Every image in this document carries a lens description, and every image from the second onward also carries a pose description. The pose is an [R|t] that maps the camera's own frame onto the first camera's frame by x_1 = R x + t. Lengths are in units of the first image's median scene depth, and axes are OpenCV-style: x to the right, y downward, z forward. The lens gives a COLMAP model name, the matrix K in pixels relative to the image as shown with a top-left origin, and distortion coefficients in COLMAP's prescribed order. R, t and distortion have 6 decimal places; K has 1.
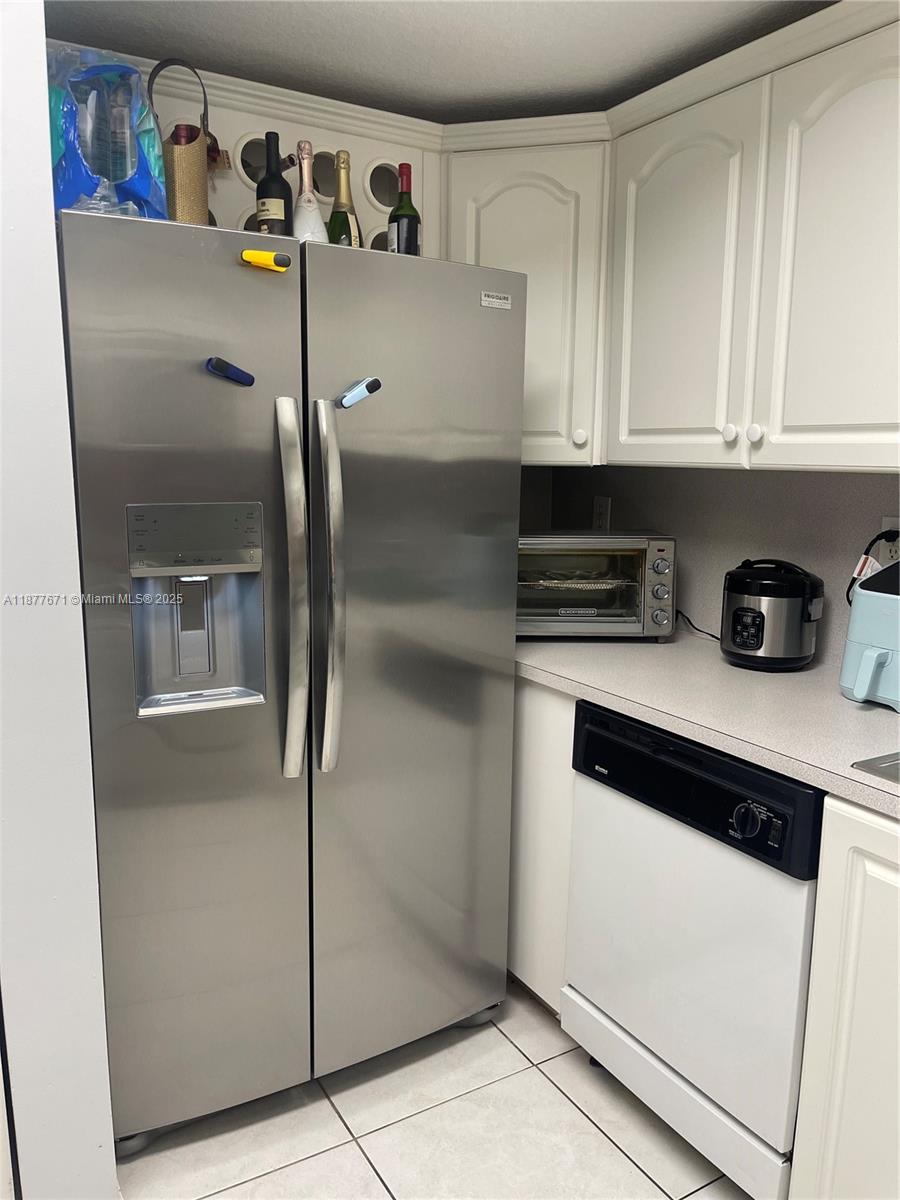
lens RADIAL K [[899.3, 0, 450.0], [0, 899.3, 600.0], [0, 0, 1]] dist [0.057764, -0.069813]
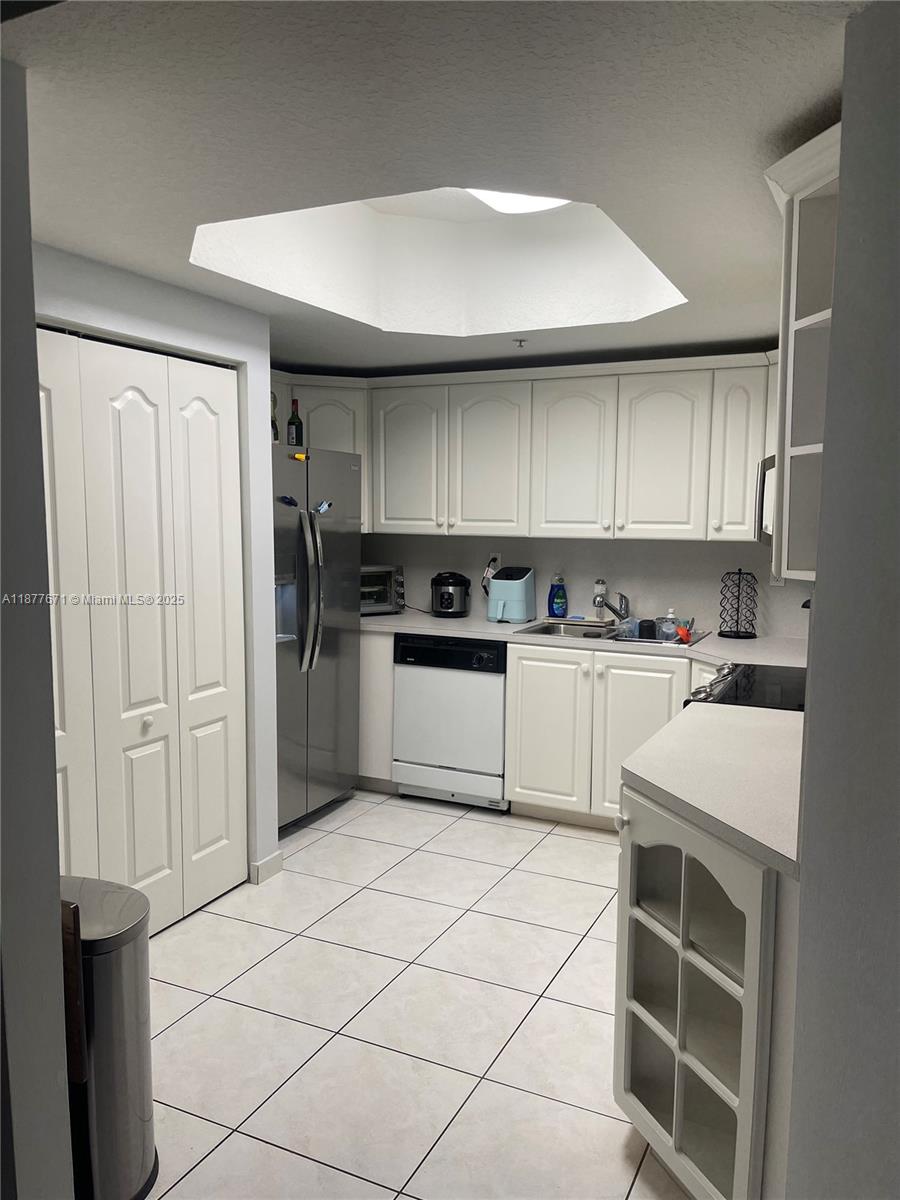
lens RADIAL K [[899.3, 0, 450.0], [0, 899.3, 600.0], [0, 0, 1]] dist [0.057764, -0.069813]
pose [[0.822006, -0.060264, 0.566282, -1.057708], [0.089560, 0.995691, -0.024043, 0.091977], [-0.562393, 0.070480, 0.823861, -1.017732]]
